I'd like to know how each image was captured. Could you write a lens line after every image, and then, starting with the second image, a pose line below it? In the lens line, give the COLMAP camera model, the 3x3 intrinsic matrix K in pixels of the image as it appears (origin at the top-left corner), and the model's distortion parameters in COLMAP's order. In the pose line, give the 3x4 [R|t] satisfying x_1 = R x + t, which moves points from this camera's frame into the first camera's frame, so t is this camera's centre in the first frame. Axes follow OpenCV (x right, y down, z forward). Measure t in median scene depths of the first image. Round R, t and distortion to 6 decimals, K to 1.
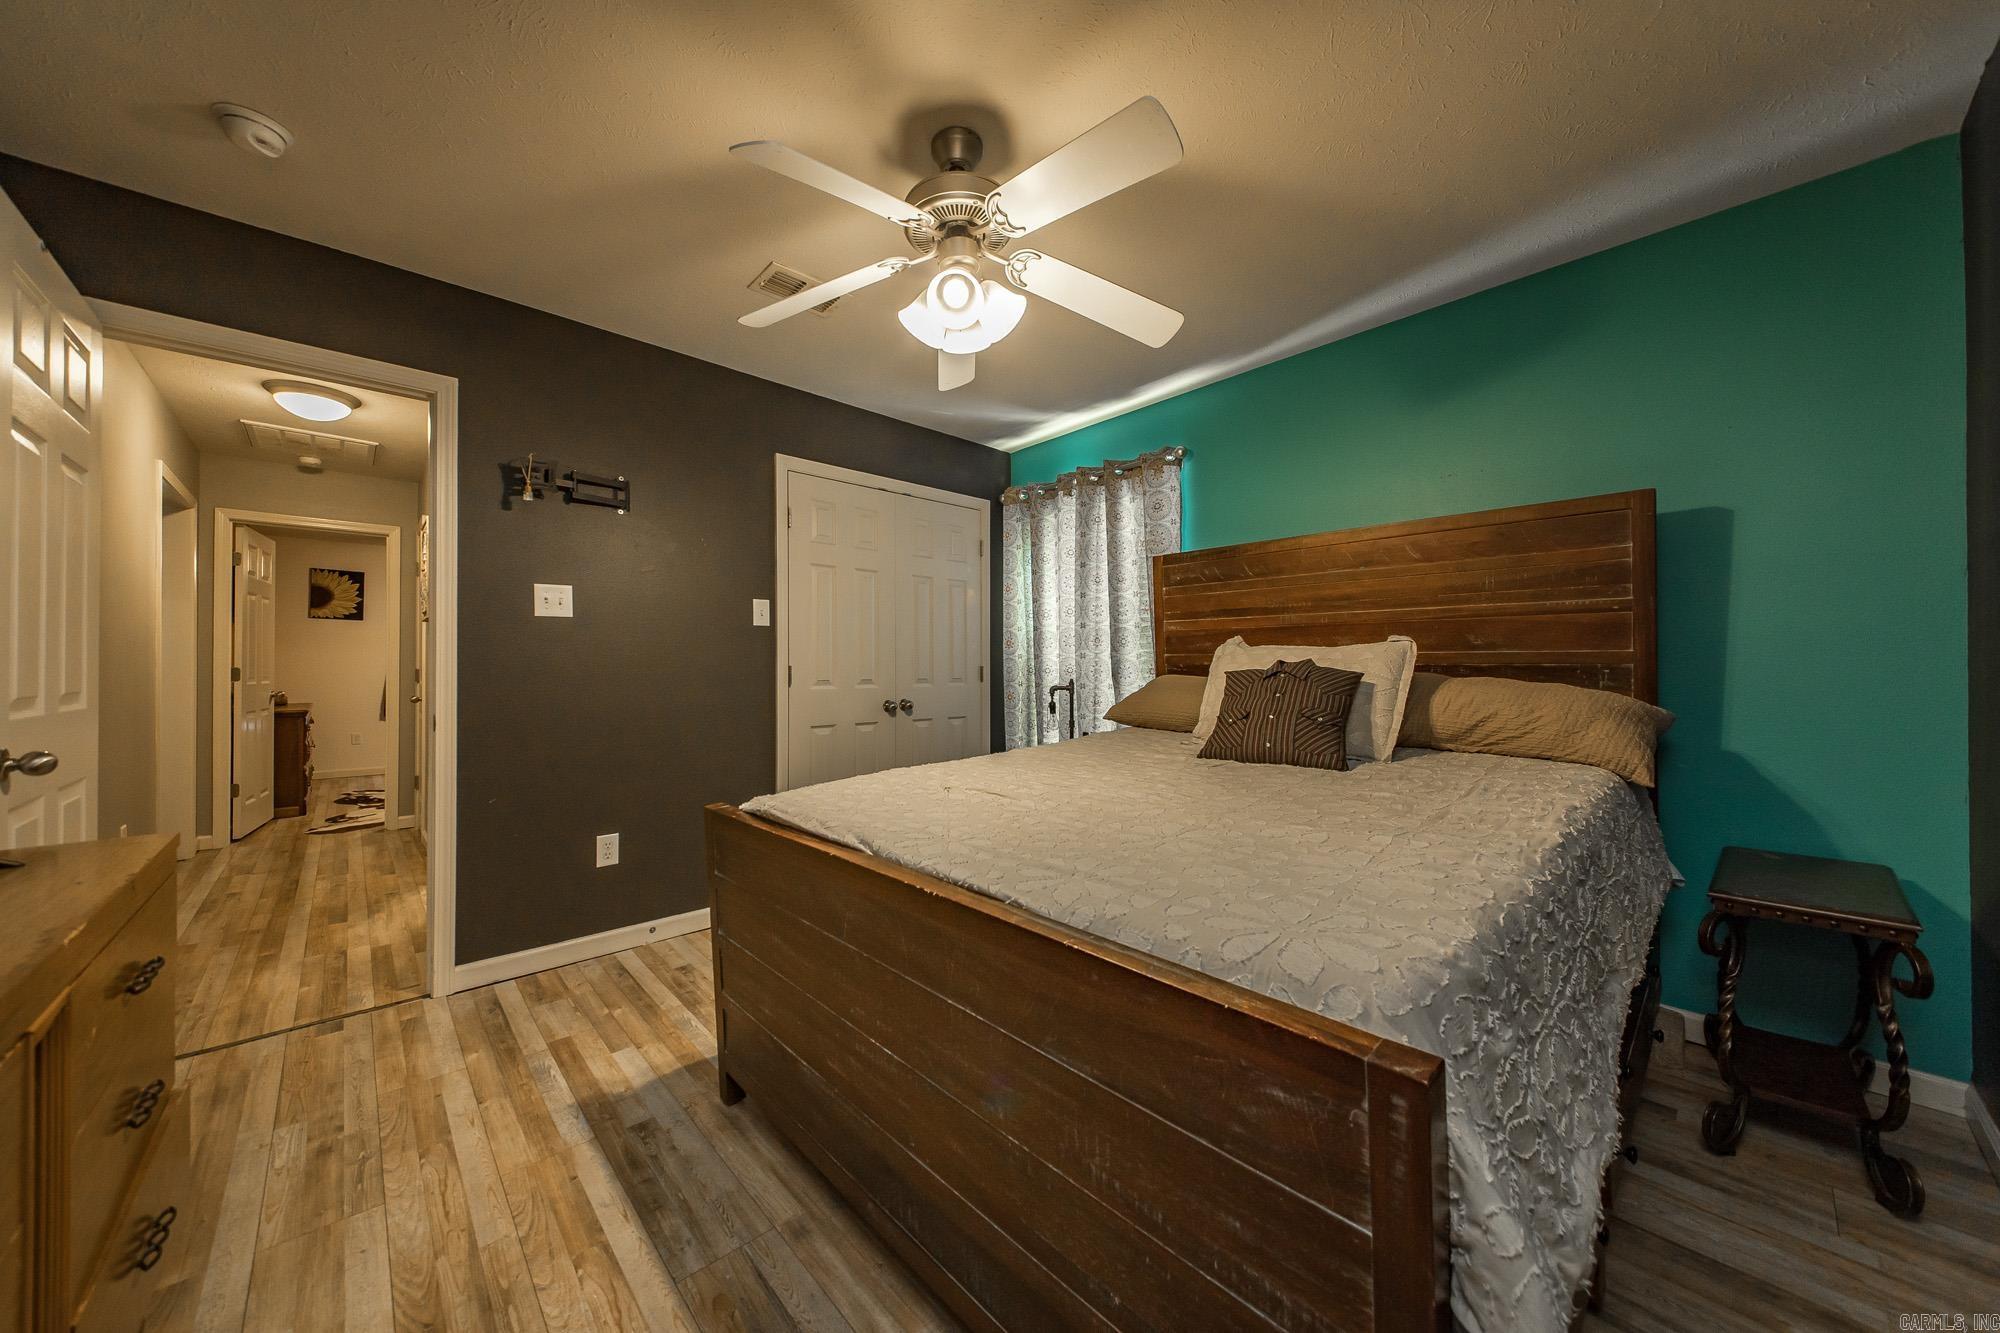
lens RADIAL K [[695.2, 0, 980.4], [0, 695.2, 660.4], [0, 0, 1]] dist [0.021008, -0.003921]
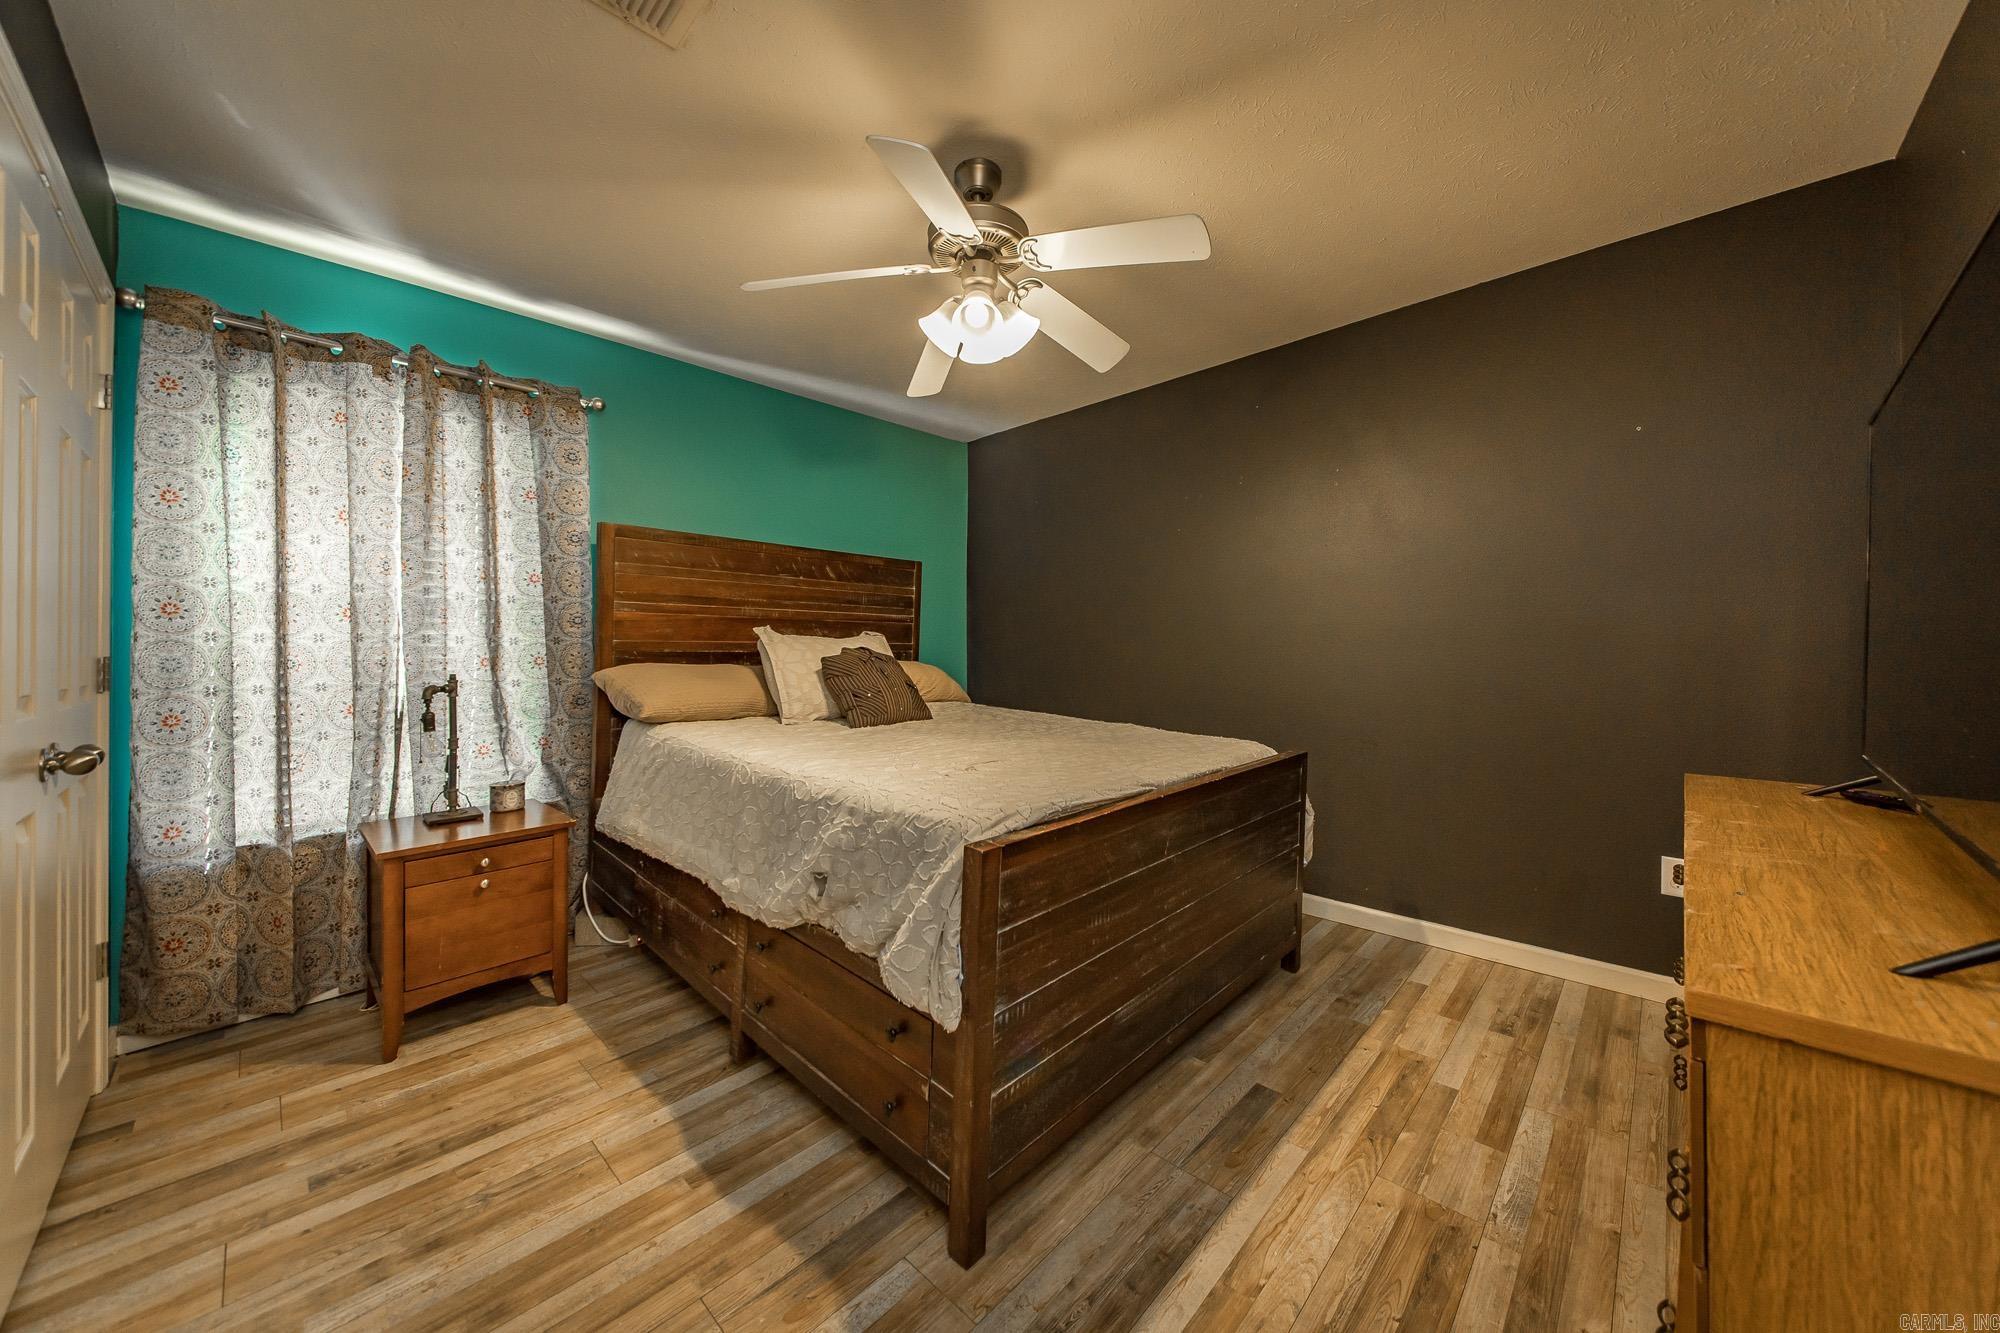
lens RADIAL K [[695.2, 0, 993.1], [0, 695.2, 650.3], [0, 0, 1]] dist [0.021008, -0.003921]
pose [[-0.062900, 0.004976, 0.998007, -0.584771], [0.001867, 0.999986, -0.004868, 0.008124], [-0.998018, 0.001557, -0.062908, 0.555729]]
